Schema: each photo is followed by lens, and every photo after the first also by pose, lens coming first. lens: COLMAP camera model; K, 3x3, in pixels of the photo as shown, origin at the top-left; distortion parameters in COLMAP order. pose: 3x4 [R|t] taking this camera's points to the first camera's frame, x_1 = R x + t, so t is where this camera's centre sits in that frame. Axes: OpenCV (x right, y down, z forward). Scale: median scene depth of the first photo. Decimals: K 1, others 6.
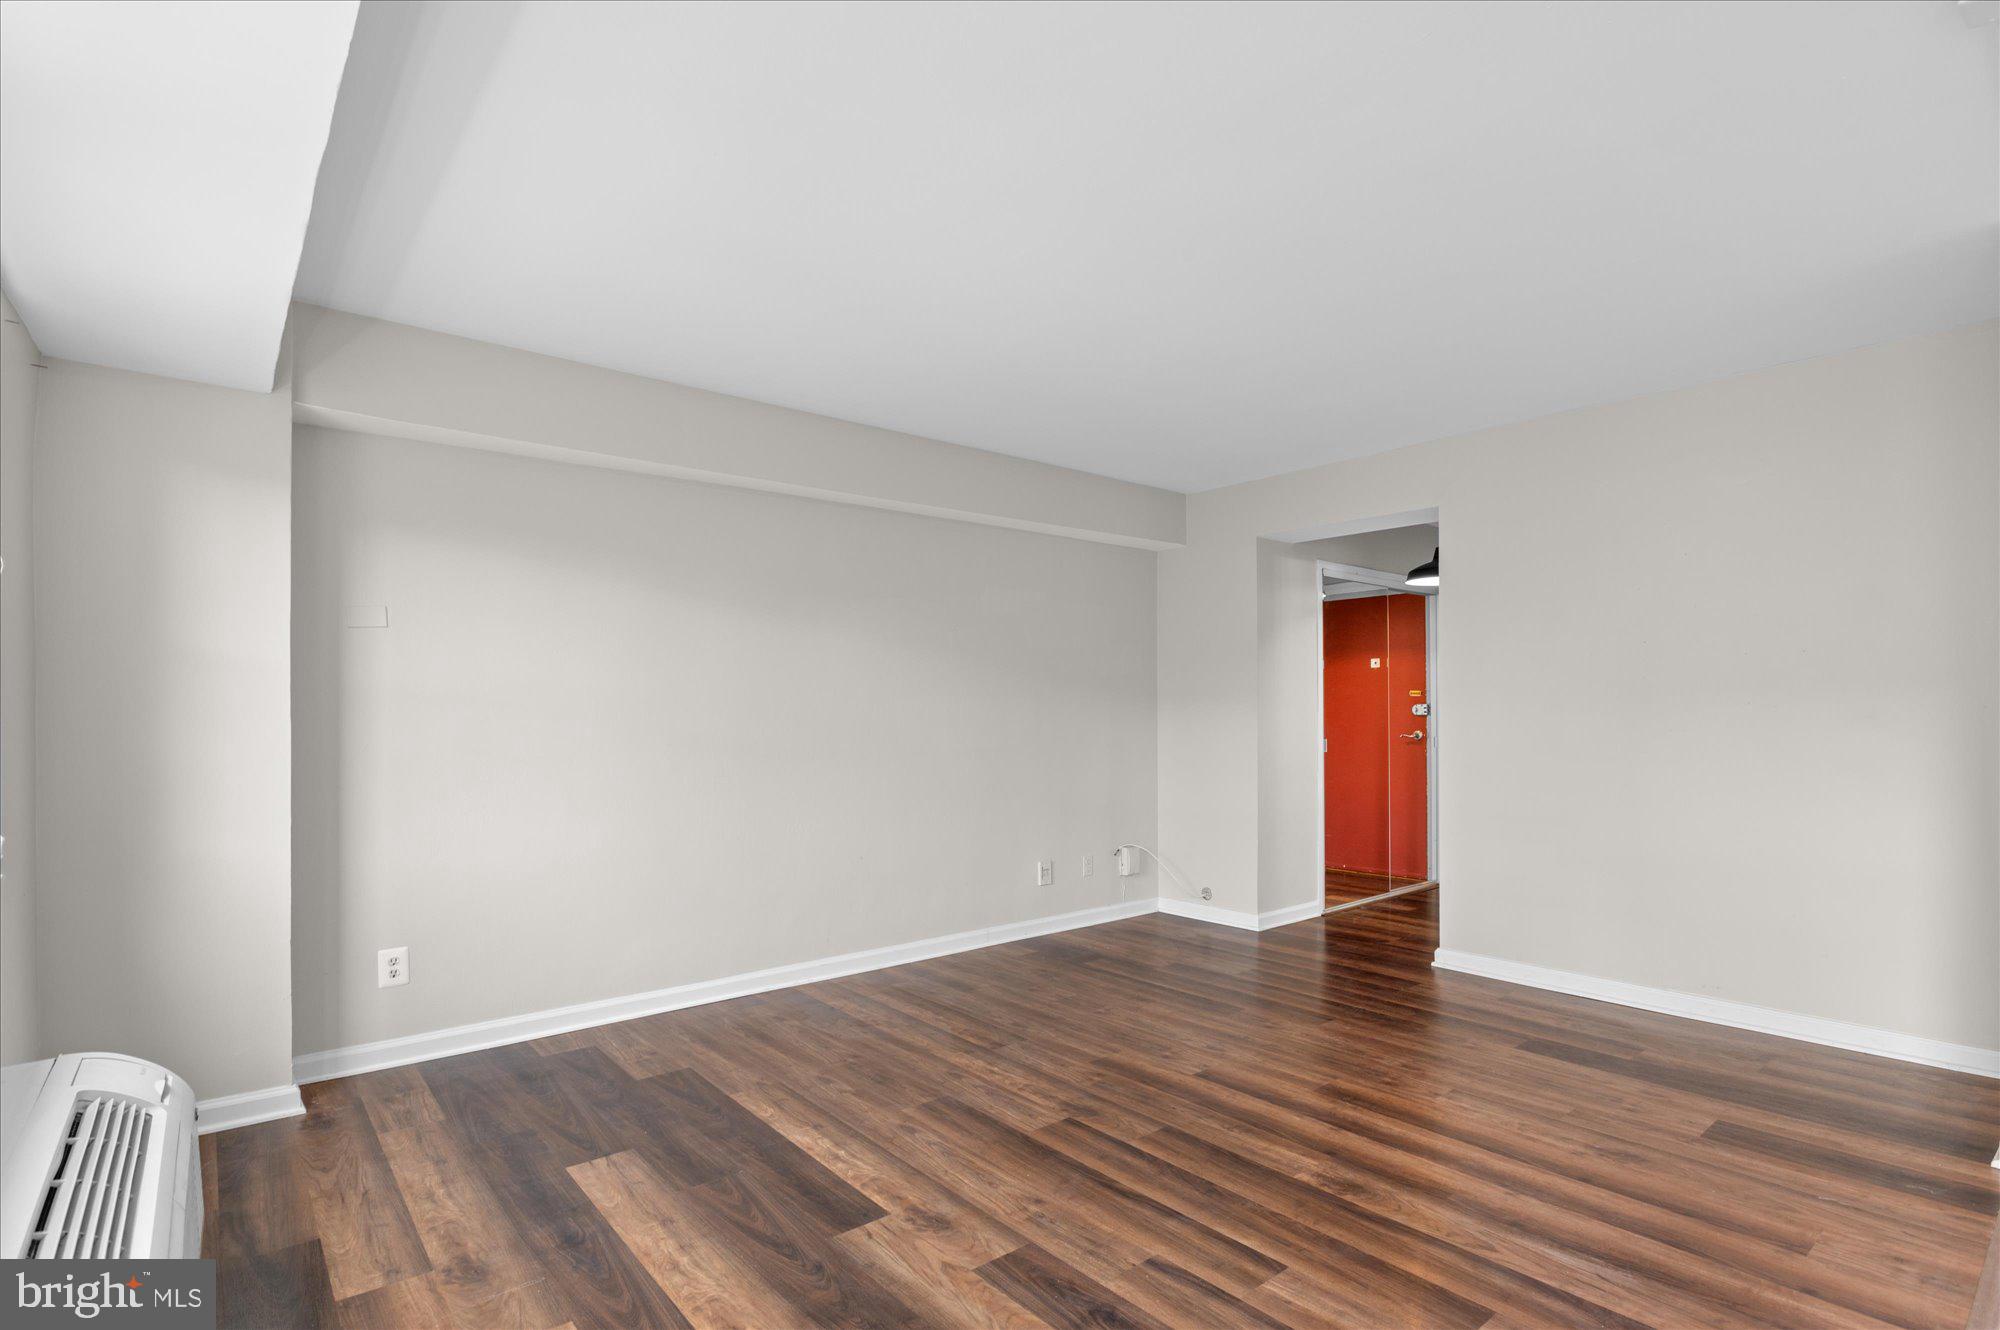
lens RADIAL K [[971.6, 0, 1006.5], [0, 971.6, 713.1], [0, 0, 1]] dist [0.003413, 0.000790]
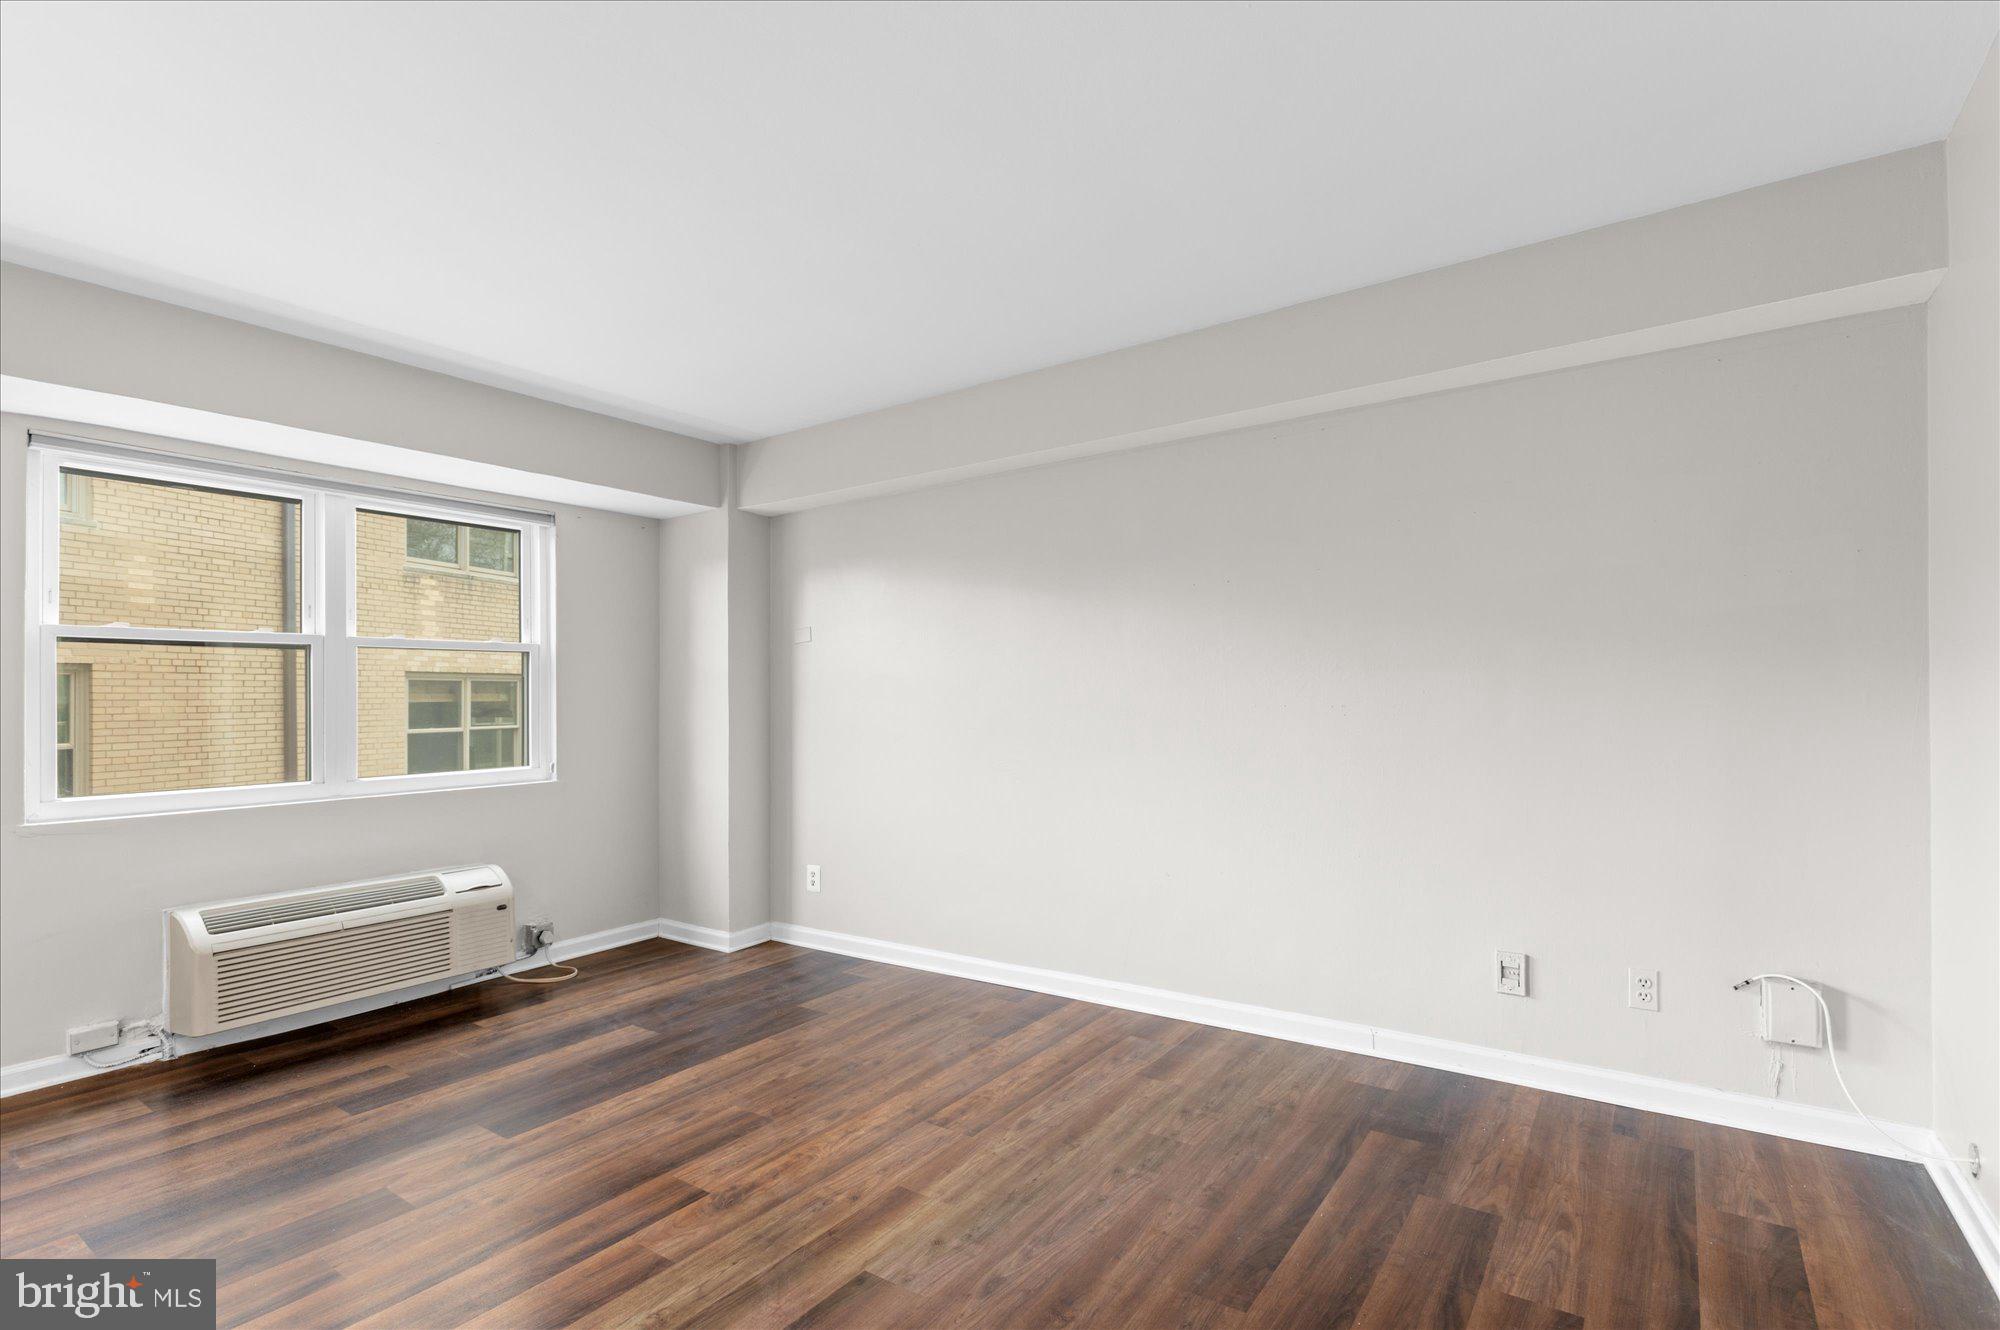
lens RADIAL K [[953.9, 0, 987.9], [0, 953.9, 679.2], [0, 0, 1]] dist [0.000088, 0.000420]
pose [[0.250316, -0.027113, -0.967785, 0.798446], [0.011819, 0.999619, -0.024948, 0.008241], [0.968092, -0.005194, 0.250541, 0.906327]]
